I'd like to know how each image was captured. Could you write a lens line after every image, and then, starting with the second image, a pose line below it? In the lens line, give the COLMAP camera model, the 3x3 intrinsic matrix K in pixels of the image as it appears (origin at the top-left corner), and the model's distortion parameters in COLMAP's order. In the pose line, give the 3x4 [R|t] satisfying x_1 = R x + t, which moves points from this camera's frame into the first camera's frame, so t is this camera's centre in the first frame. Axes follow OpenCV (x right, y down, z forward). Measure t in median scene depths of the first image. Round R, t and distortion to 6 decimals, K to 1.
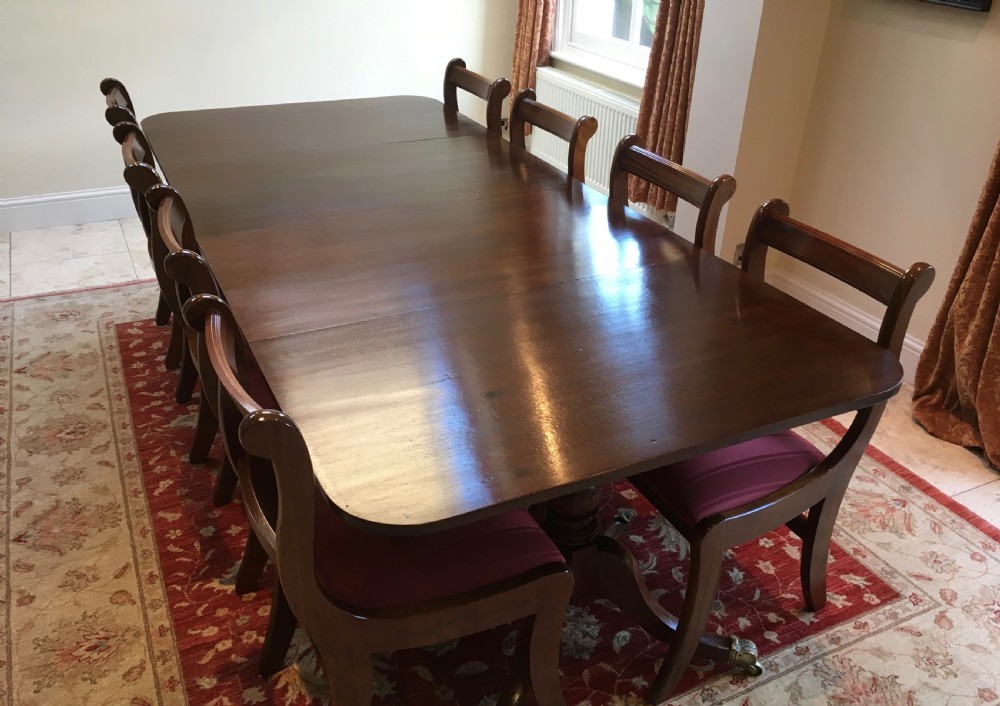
lens RADIAL K [[840.2, 0, 500.8], [0, 840.2, 375.8], [0, 0, 1]] dist [0.084184, -0.106679]
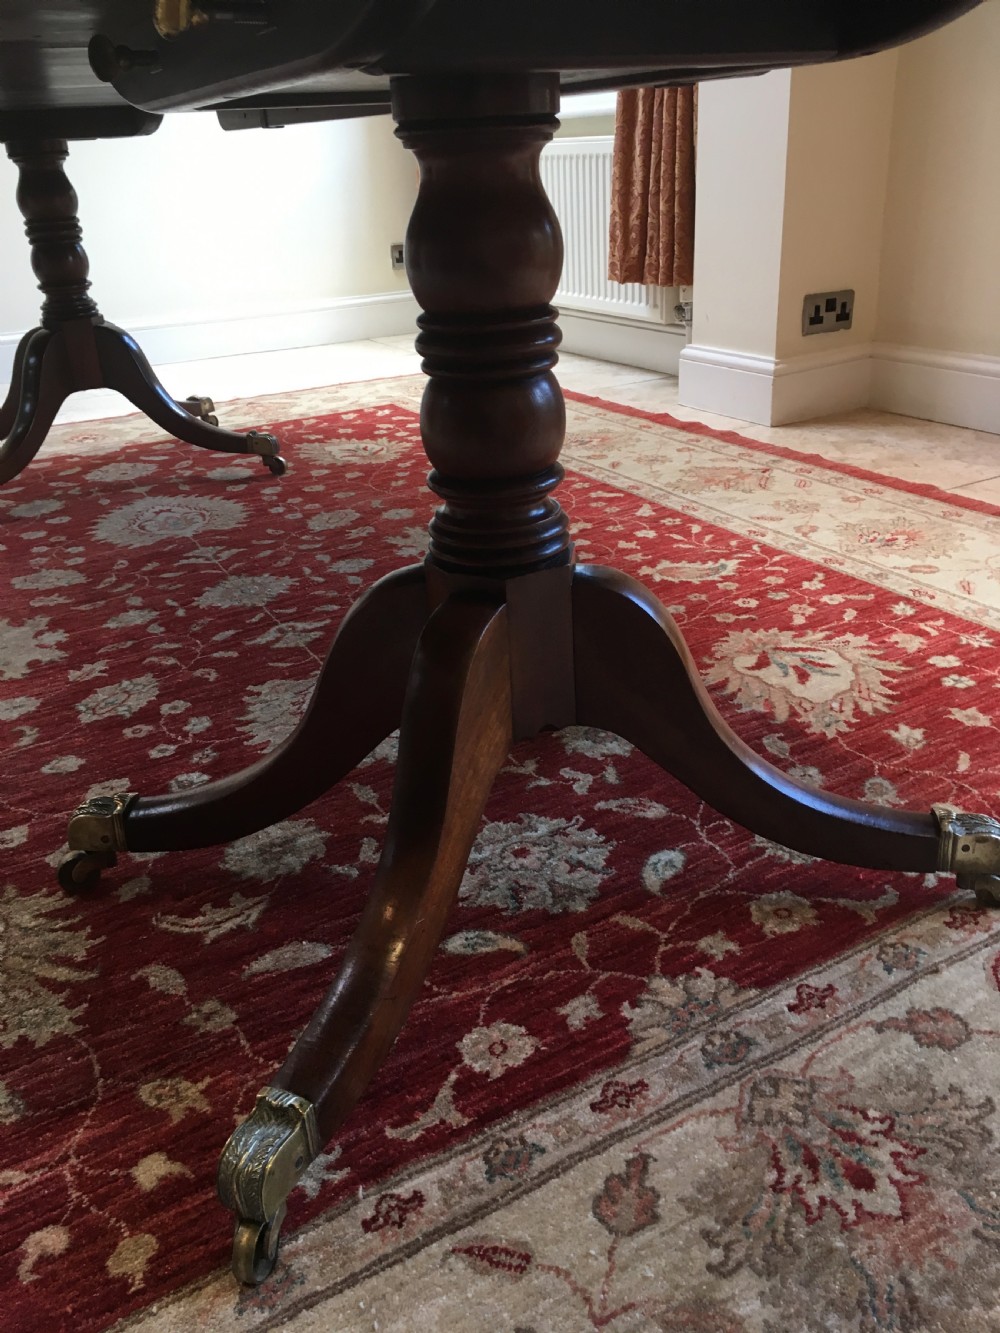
lens RADIAL K [[1123.8, 0, 505.6], [0, 1123.8, 667.3], [0, 0, 1]] dist [0.081464, -0.105911]
pose [[0.995702, -0.089678, 0.023126, 0.055737], [0.091522, 0.991009, -0.097597, 0.233773], [-0.014166, 0.099294, 0.994957, 0.398676]]
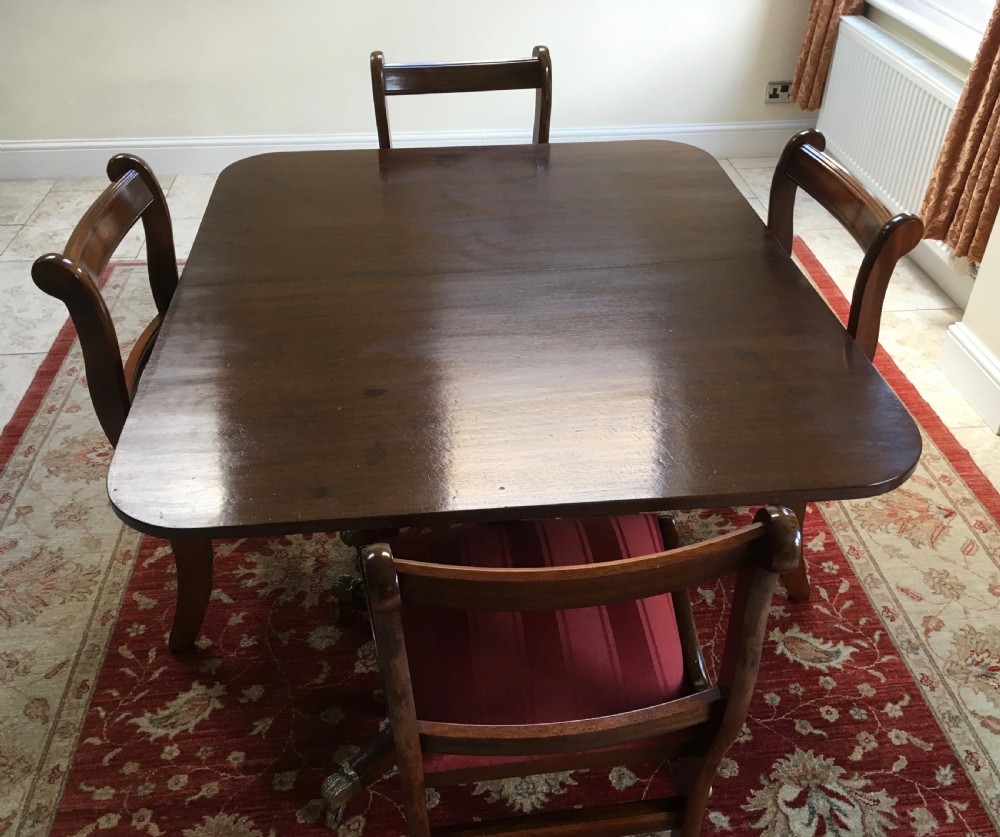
lens RADIAL K [[941.3, 0, 511.9], [0, 941.3, 417.9], [0, 0, 1]] dist [0.026147, 0.000000]
pose [[0.936060, 0.191867, -0.294921, 0.172533], [-0.163091, 0.979348, 0.119496, -0.175264], [0.311758, -0.063757, 0.948020, 0.287968]]
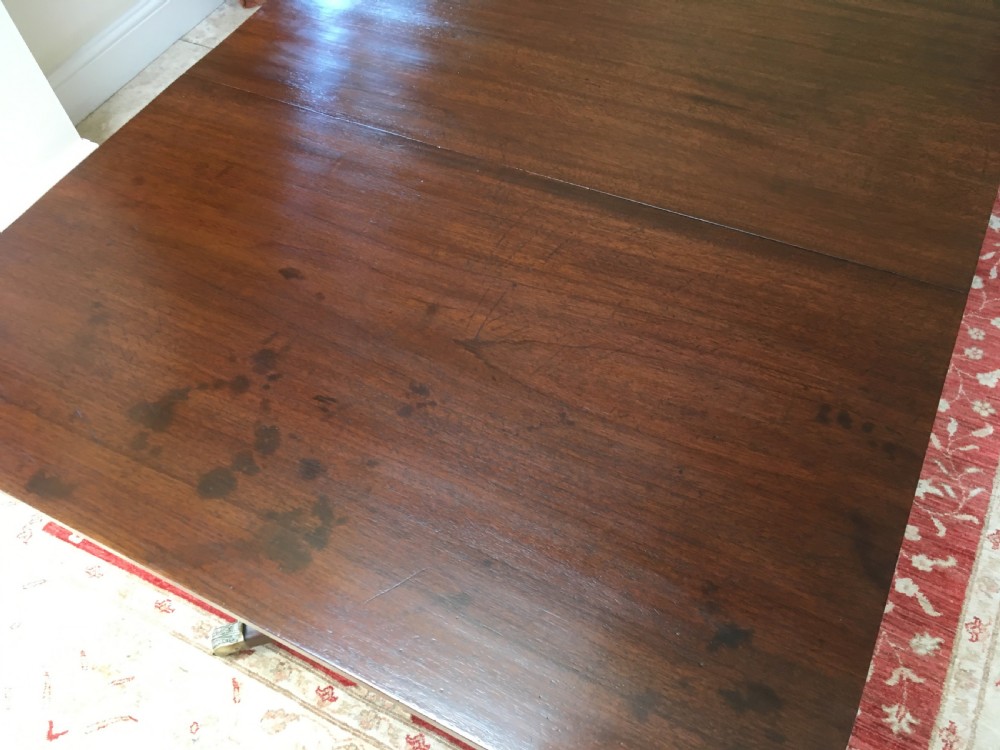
lens RADIAL K [[847.6, 0, 499.2], [0, 847.6, 378.0], [0, 0, 1]] dist [0.038221, -0.037181]
pose [[-0.589769, -0.641729, 0.490261, -0.555029], [0.462523, 0.229235, 0.856460, -0.742086], [-0.662000, 0.731871, 0.161619, 1.272886]]
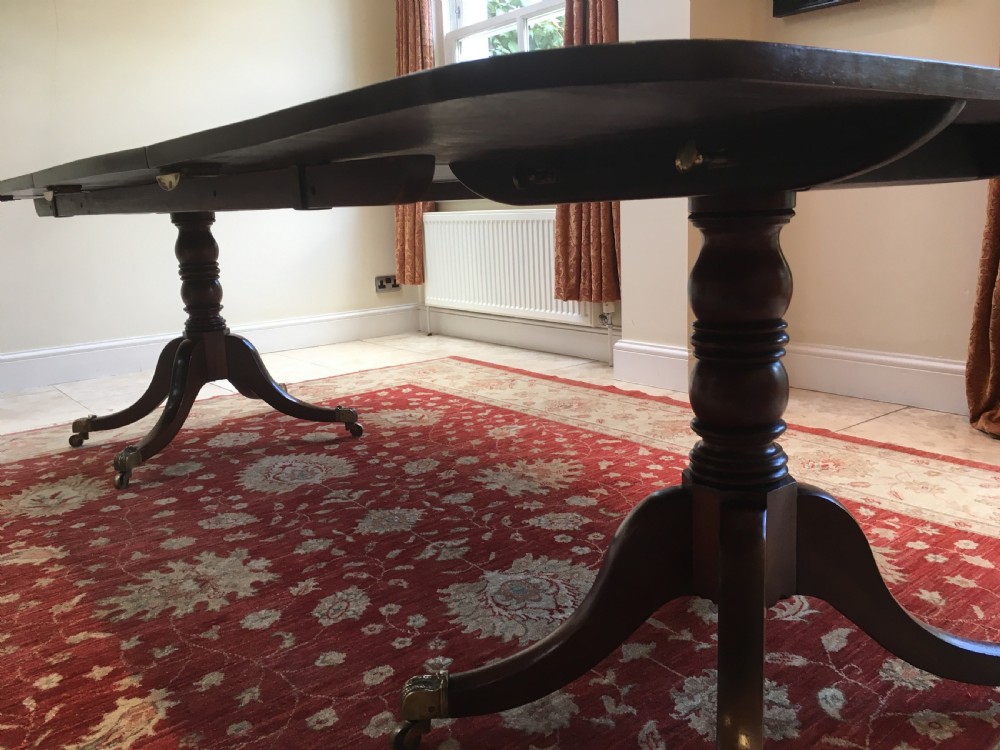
lens RADIAL K [[843.0, 0, 500.5], [0, 843.0, 373.8], [0, 0, 1]] dist [0.081464, -0.105911]
pose [[0.976165, -0.104259, 0.190348, -0.145496], [0.160691, 0.936727, -0.311001, 0.221974], [-0.145879, 0.334176, 0.931153, 0.376113]]
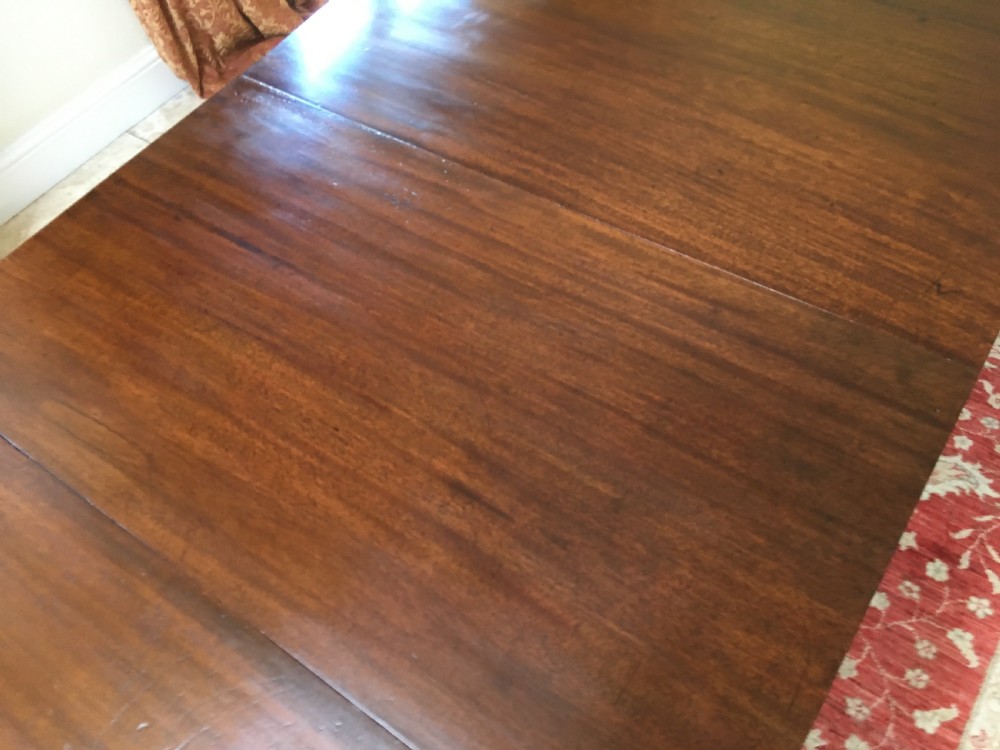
lens RADIAL K [[843.0, 0, 502.0], [0, 843.0, 380.3], [0, 0, 1]] dist [0.081464, -0.105911]
pose [[-0.481792, -0.700944, 0.525884, -0.440476], [0.518289, 0.255962, 0.816002, -0.597528], [-0.706578, 0.665703, 0.239971, 1.006783]]
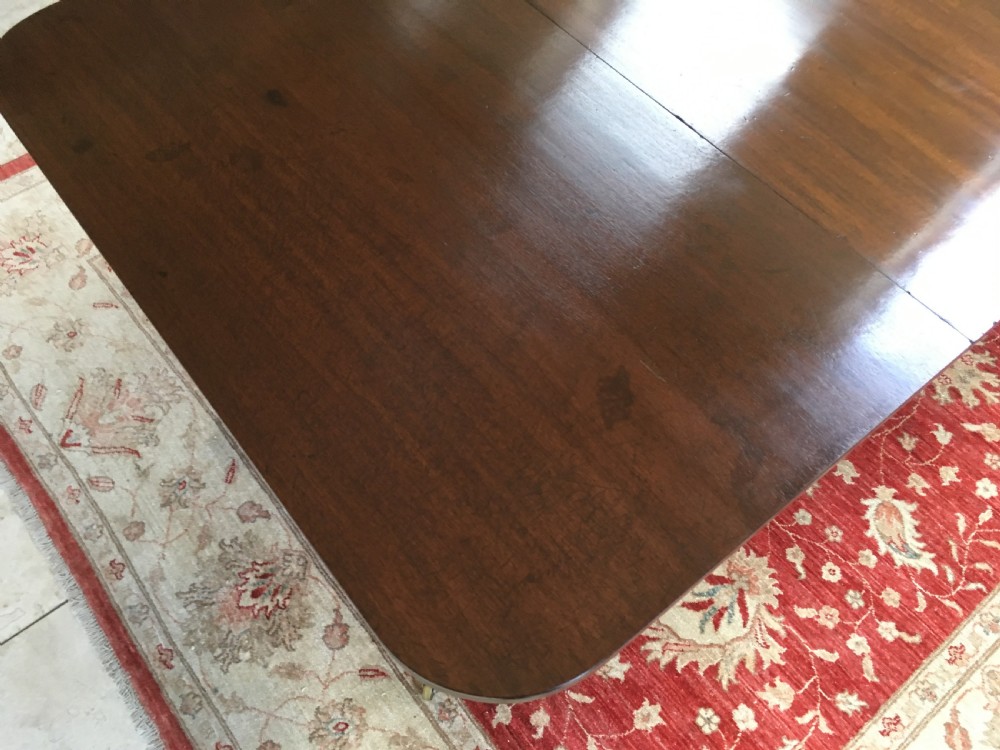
lens RADIAL K [[843.0, 0, 501.9], [0, 843.0, 376.6], [0, 0, 1]] dist [0.081464, -0.105911]
pose [[0.212479, 0.823264, -0.526392, 0.412722], [-0.493237, 0.555390, 0.669521, -0.283490], [0.843546, 0.117377, 0.524073, 0.543660]]
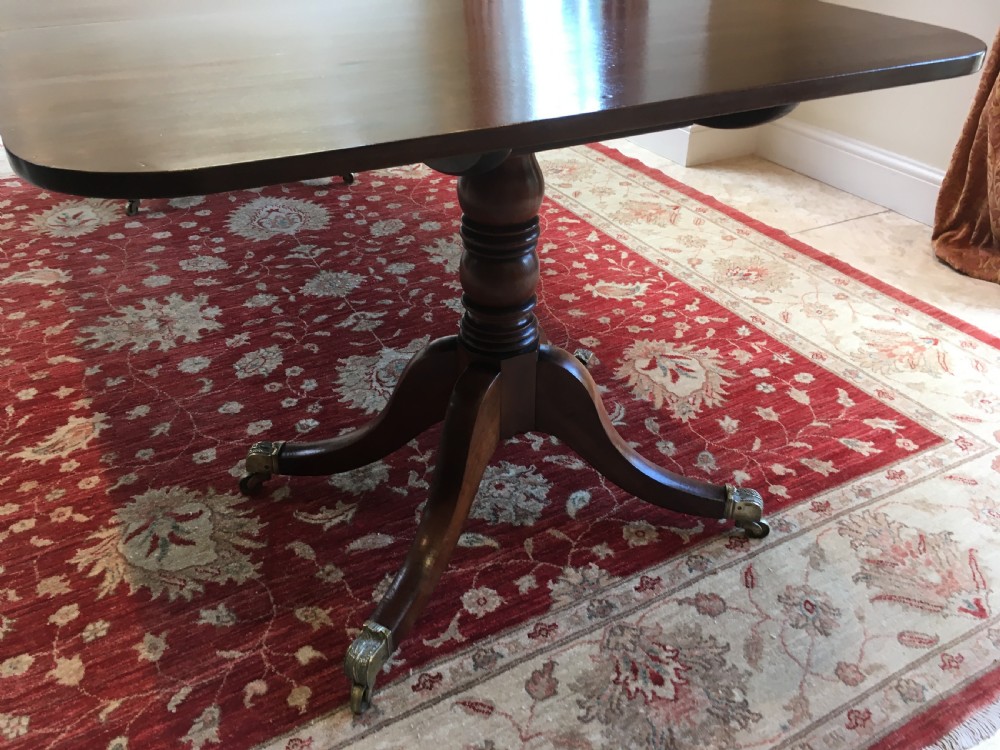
lens RADIAL K [[843.0, 0, 499.7], [0, 843.0, 373.5], [0, 0, 1]] dist [0.081464, -0.105911]
pose [[0.999132, -0.029300, 0.029622, 0.049781], [0.028208, 0.998931, 0.036622, 0.153080], [-0.030664, -0.035755, 0.998890, 0.242004]]
